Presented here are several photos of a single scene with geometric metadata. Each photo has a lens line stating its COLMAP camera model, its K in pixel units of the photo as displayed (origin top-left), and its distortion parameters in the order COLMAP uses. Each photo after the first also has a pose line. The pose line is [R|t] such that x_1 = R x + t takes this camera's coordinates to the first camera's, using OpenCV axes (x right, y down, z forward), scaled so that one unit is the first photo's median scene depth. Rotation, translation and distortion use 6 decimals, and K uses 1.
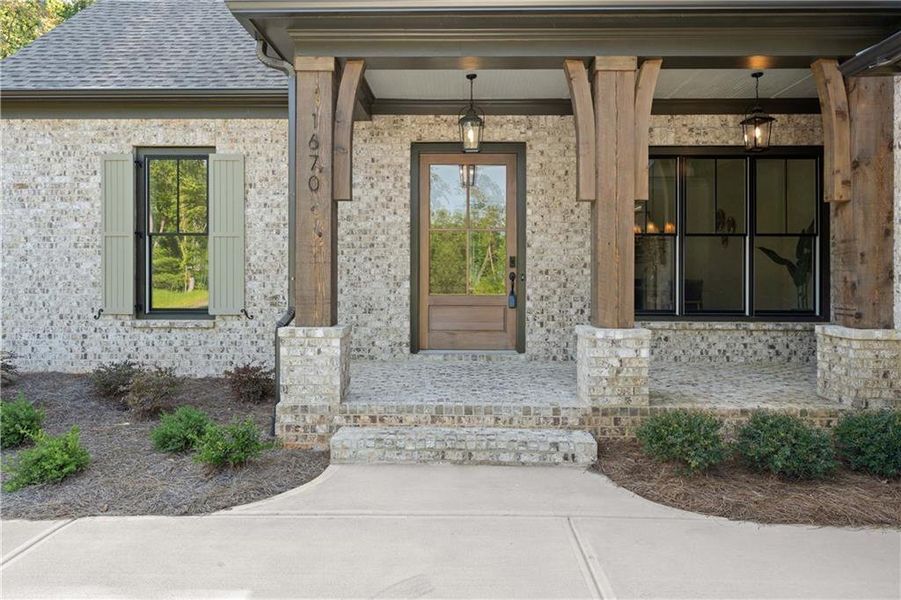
lens RADIAL K [[604.6, 0, 451.3], [0, 604.6, 272.7], [0, 0, 1]] dist [-0.002895, 0.005425]
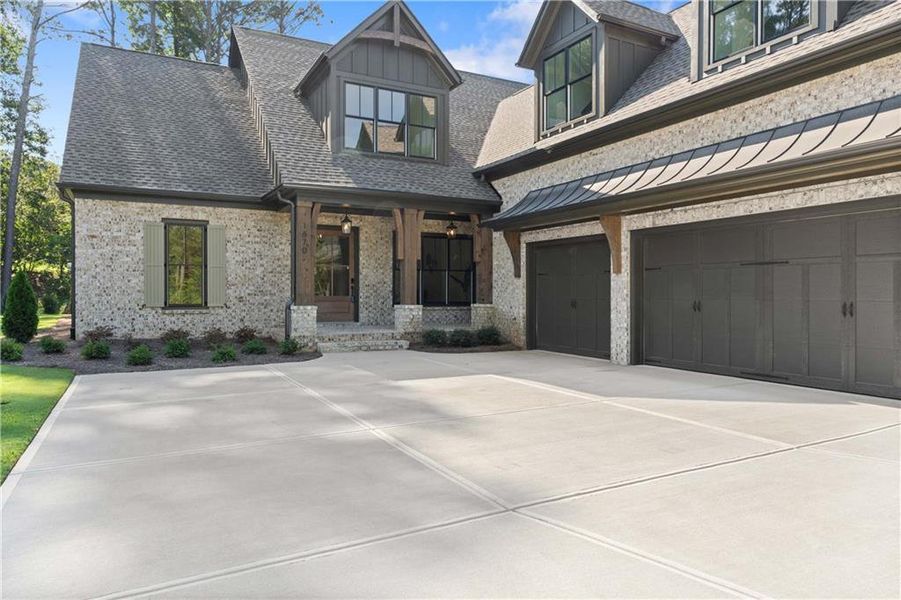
lens RADIAL K [[604.6, 0, 450.8], [0, 604.6, 297.9], [0, 0, 1]] dist [-0.002895, 0.005425]
pose [[0.873000, -0.005854, 0.487686, -0.665913], [-0.000181, 0.999924, 0.012328, 0.016731], [-0.487721, -0.010851, 0.872932, -1.101950]]
